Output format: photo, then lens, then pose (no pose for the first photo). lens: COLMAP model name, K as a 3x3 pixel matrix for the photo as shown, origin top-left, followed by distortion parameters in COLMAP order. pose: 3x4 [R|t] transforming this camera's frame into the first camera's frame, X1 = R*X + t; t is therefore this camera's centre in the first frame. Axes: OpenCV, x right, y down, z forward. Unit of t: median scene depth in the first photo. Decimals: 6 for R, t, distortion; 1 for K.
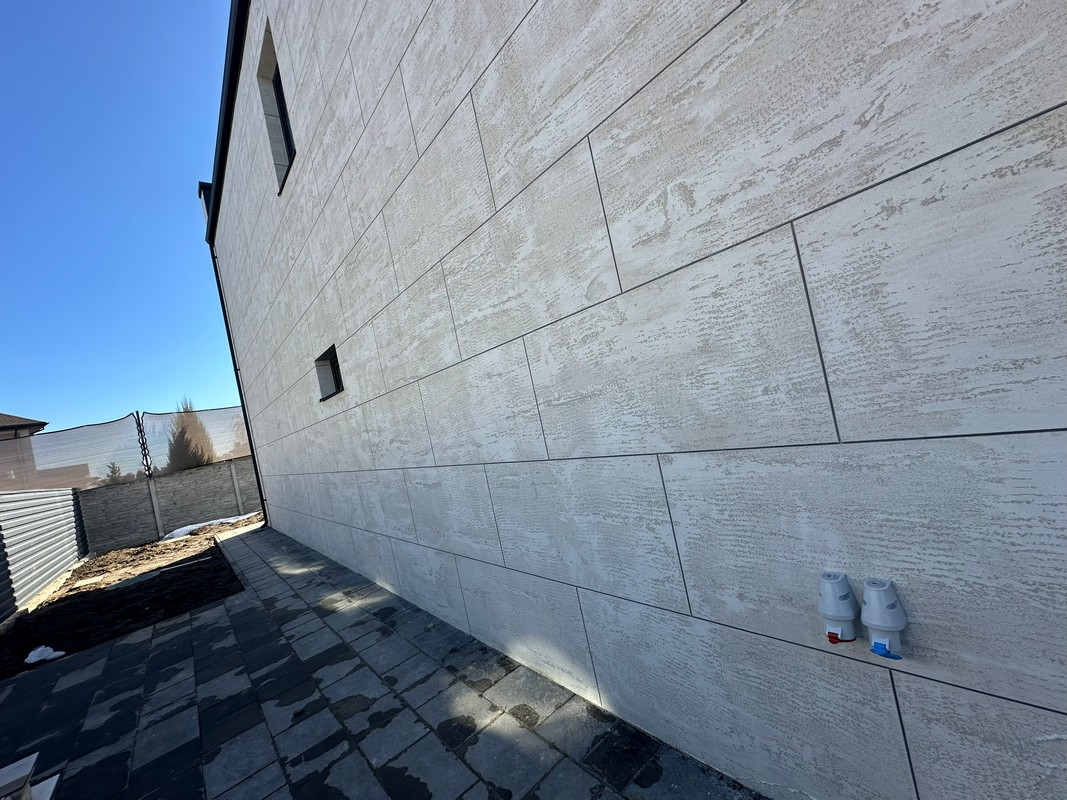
lens RADIAL K [[425.6, 0, 533.1], [0, 425.6, 403.2], [0, 0, 1]] dist [-0.002111, 0.000544]
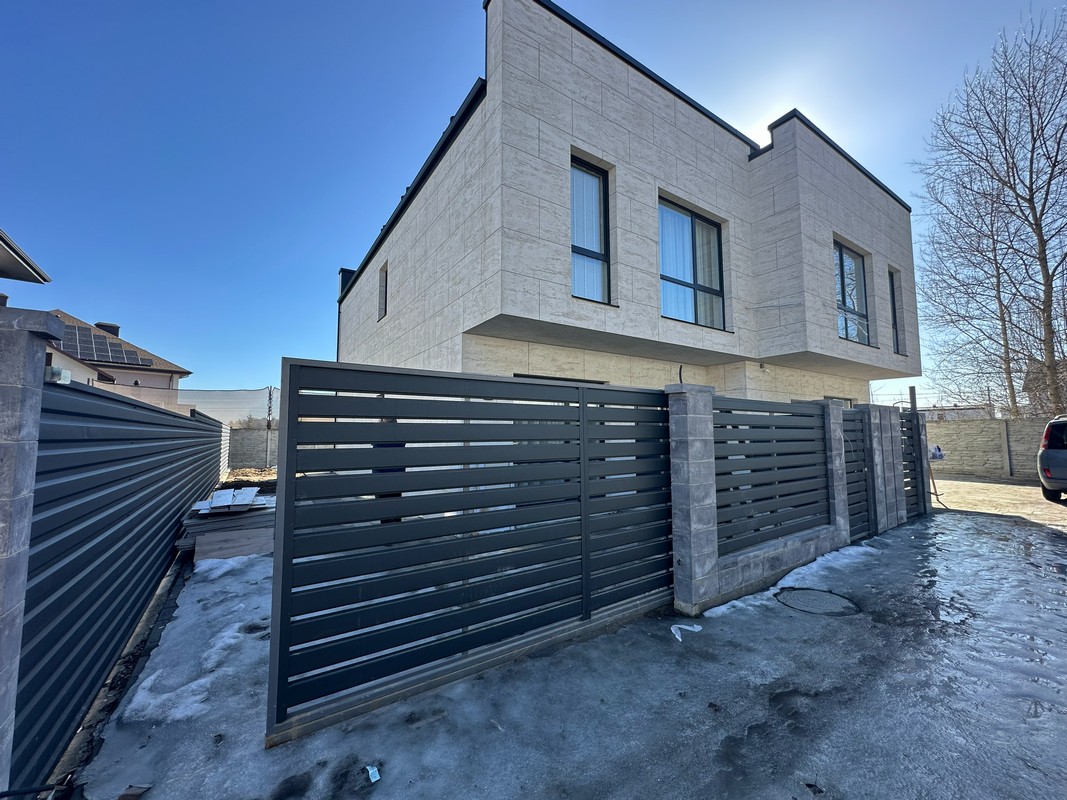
lens RADIAL K [[425.6, 0, 536.4], [0, 425.6, 400.8], [0, 0, 1]] dist [-0.002111, 0.000544]
pose [[0.973710, 0.188311, -0.128175, 0.233744], [-0.194657, 0.980103, -0.038819, -0.056438], [0.118315, 0.062749, 0.990991, -0.436309]]
